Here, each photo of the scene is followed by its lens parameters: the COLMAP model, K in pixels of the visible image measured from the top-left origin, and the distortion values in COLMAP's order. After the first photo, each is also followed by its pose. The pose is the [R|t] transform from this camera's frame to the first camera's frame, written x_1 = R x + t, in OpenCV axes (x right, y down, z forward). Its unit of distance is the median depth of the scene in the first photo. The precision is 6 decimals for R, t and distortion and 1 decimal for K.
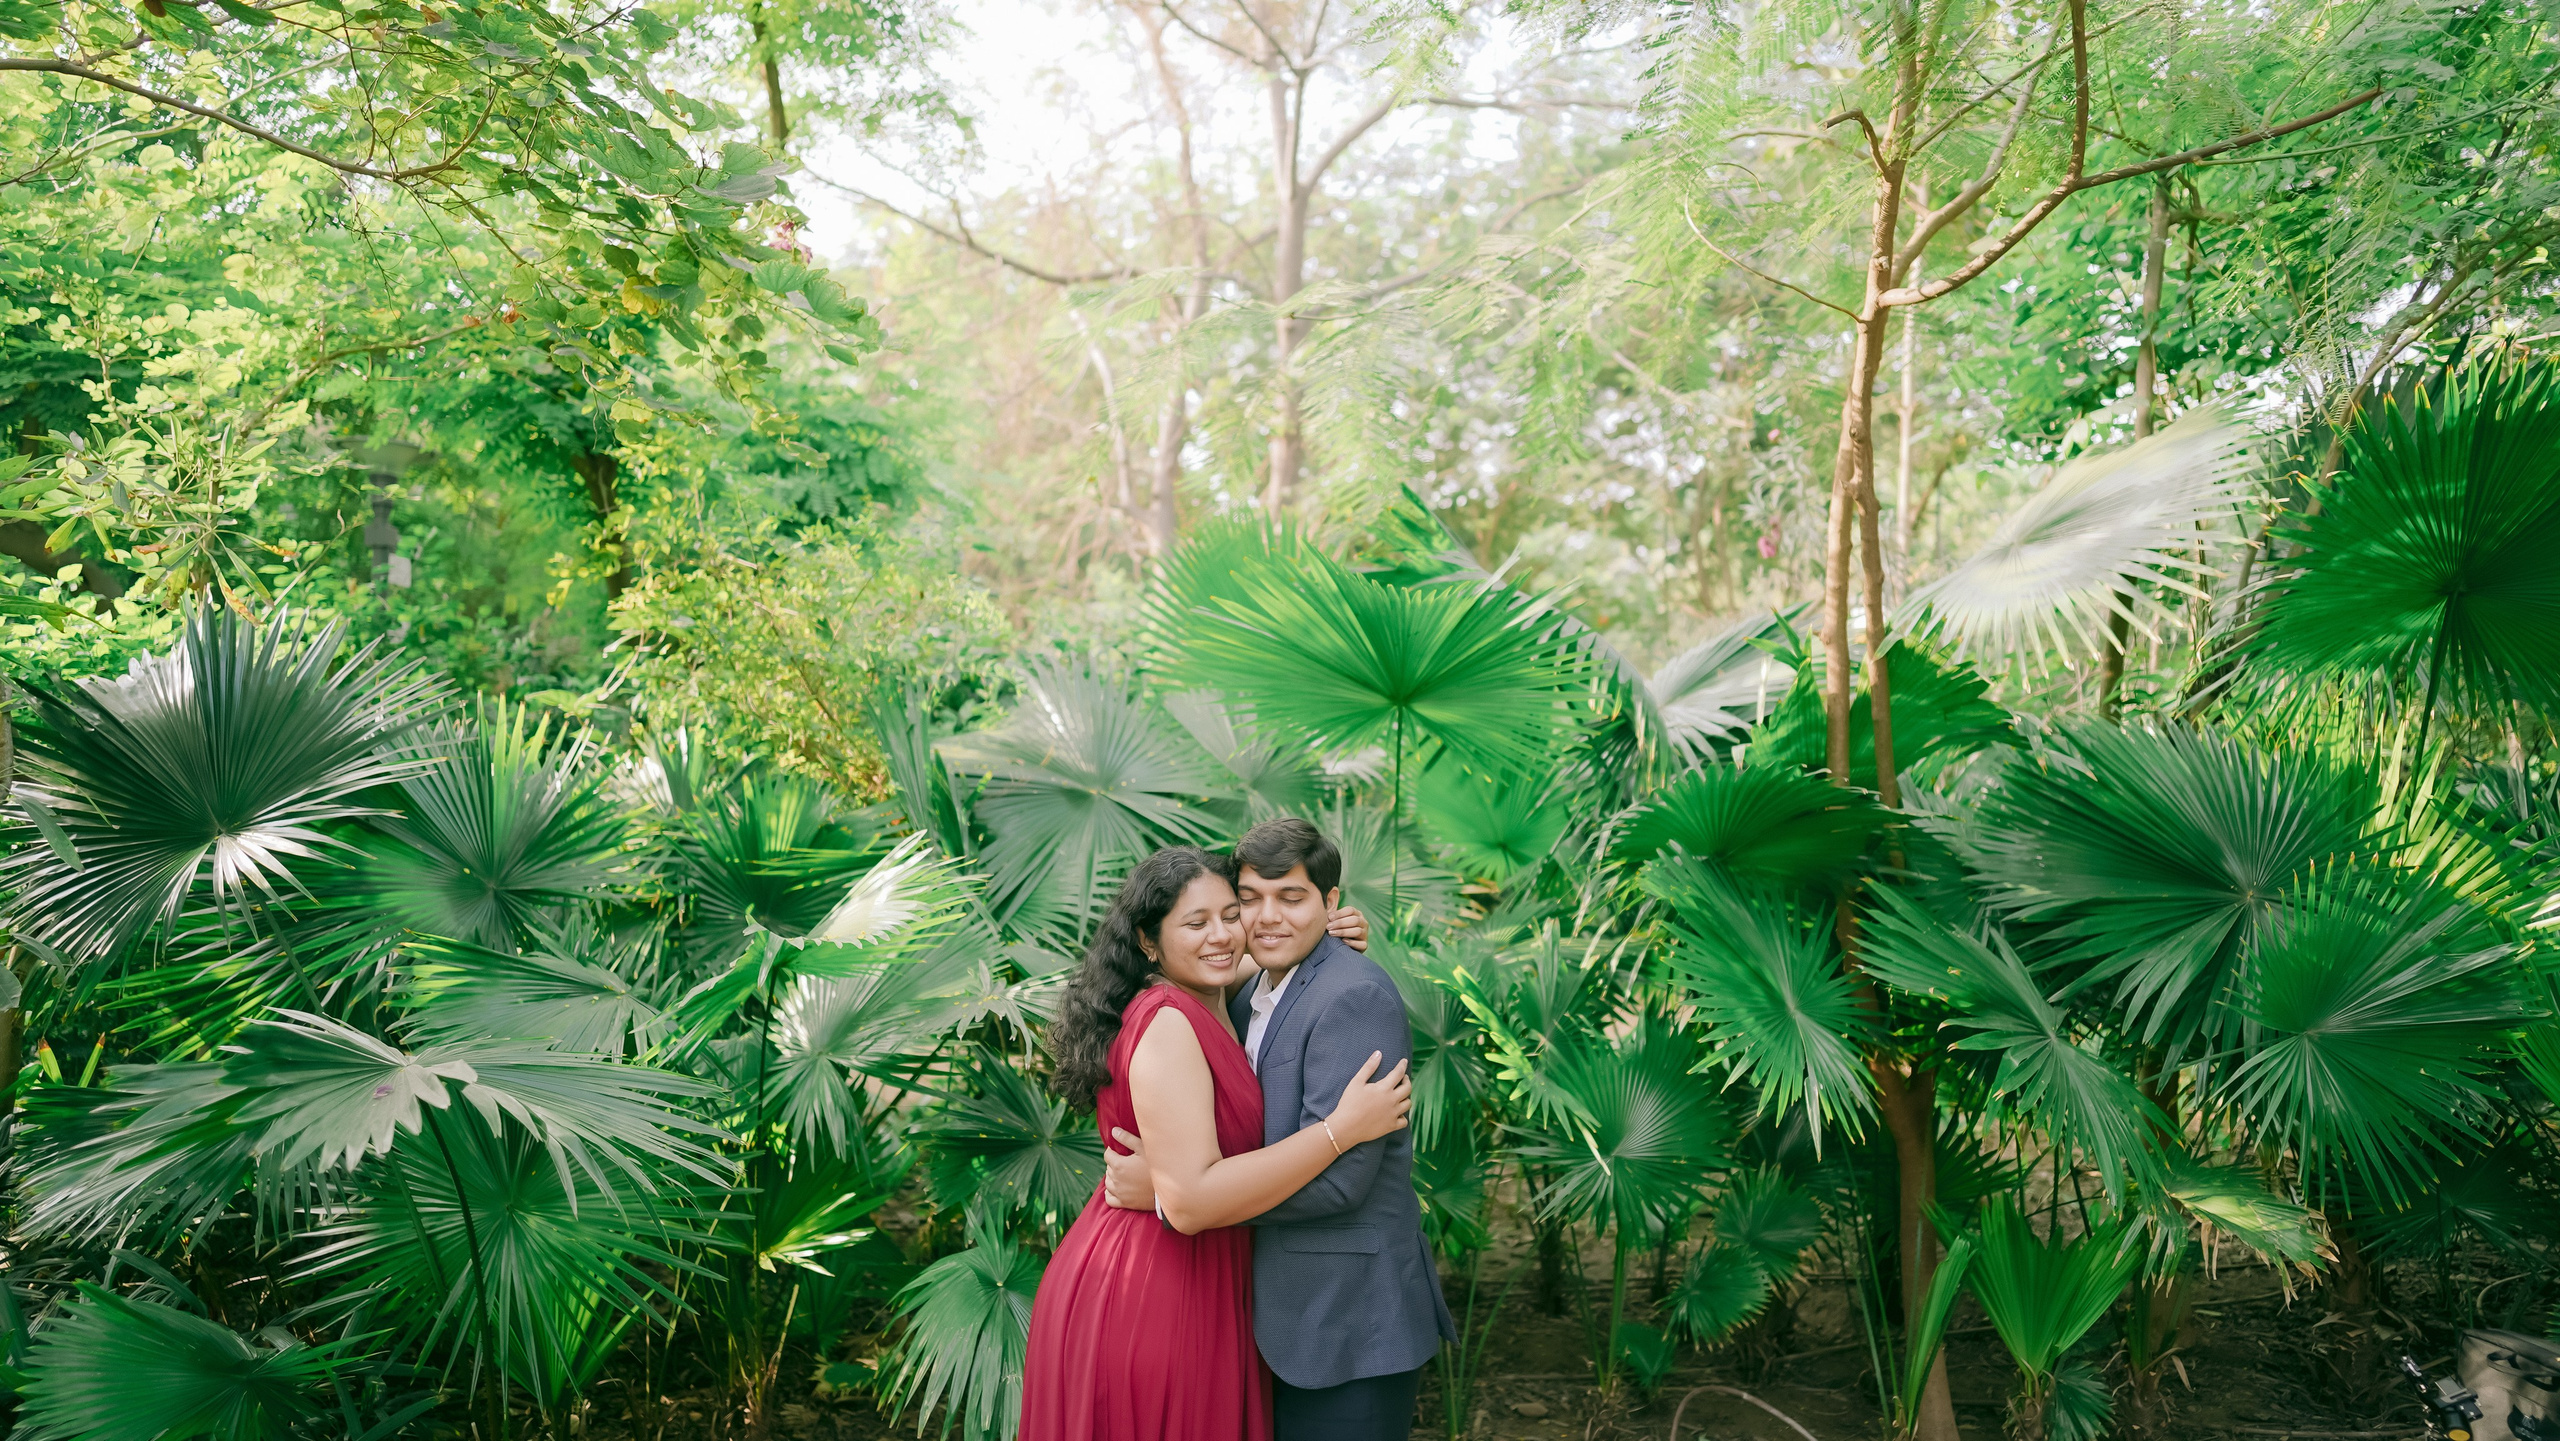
lens RADIAL K [[1836.1, 0, 1250.4], [0, 1836.1, 723.6], [0, 0, 1]] dist [0.000087, 0.034671]
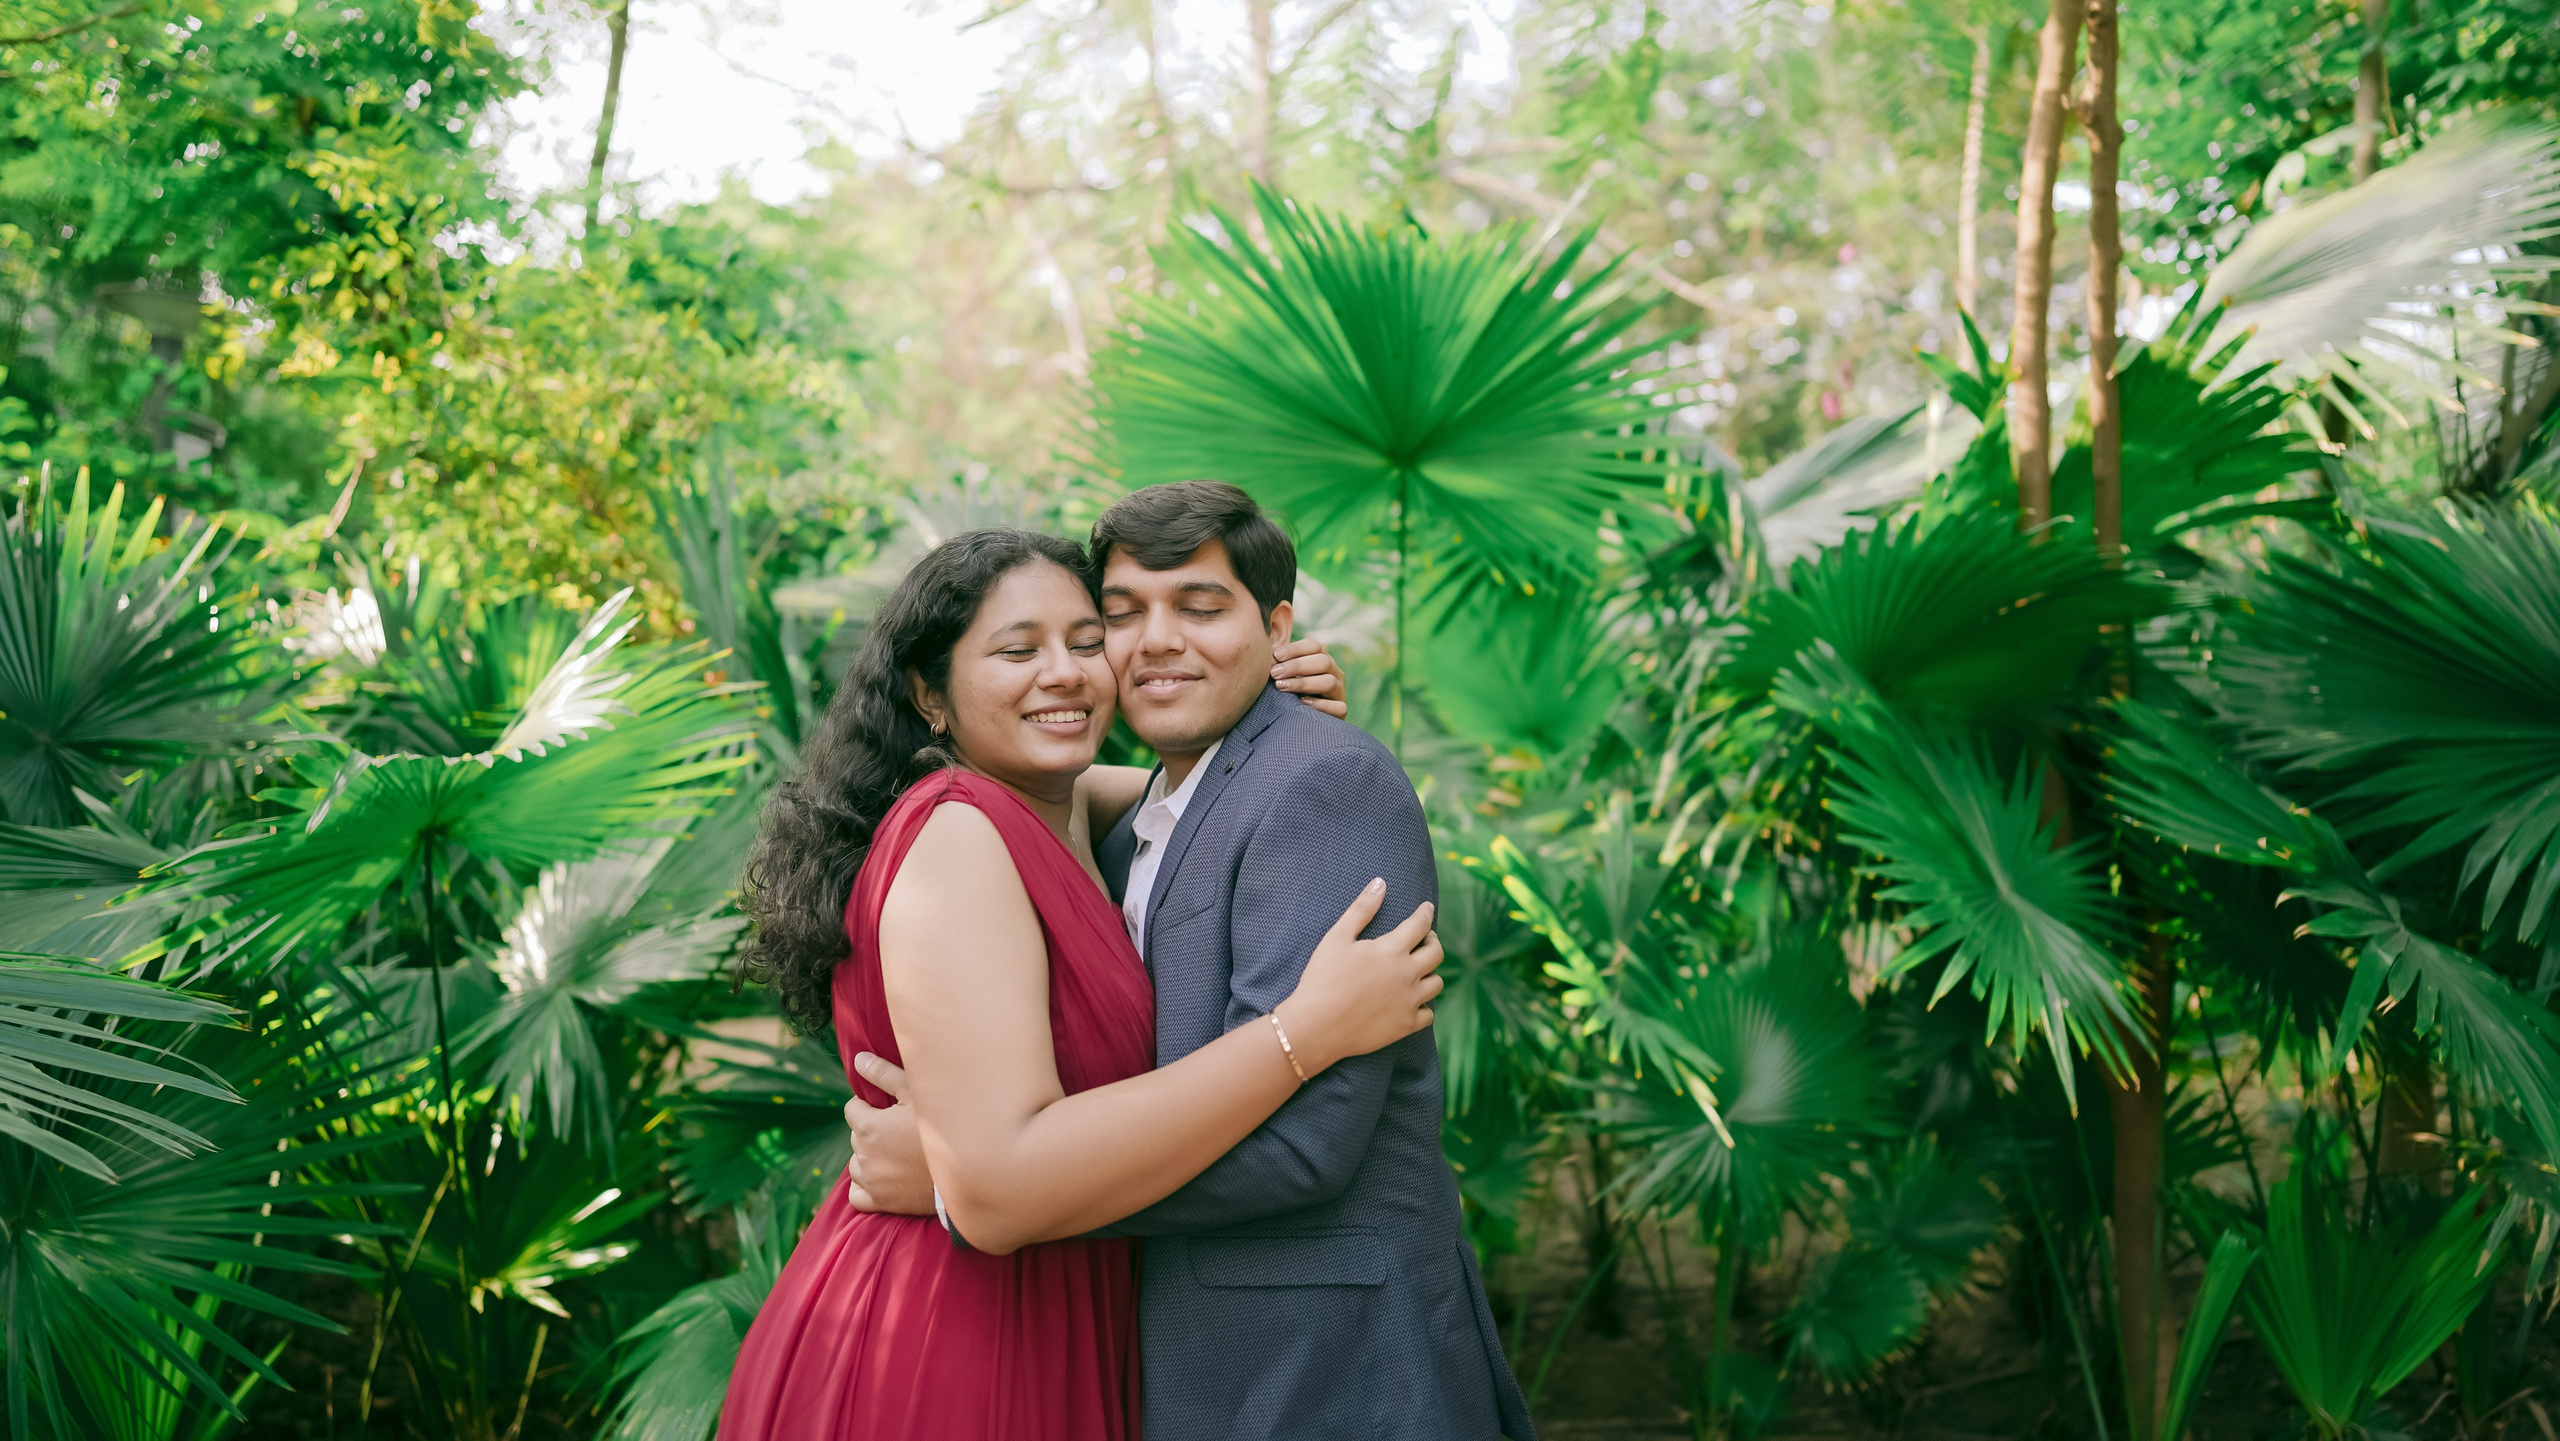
lens RADIAL K [[1836.1, 0, 1250.4], [0, 1836.1, 723.6], [0, 0, 1]] dist [0.000087, 0.034671]
pose [[0.999884, -0.015143, -0.001589, 0.024499], [0.015143, 0.999885, 0.000476, 0.086483], [0.001581, -0.000500, 0.999999, 0.321762]]
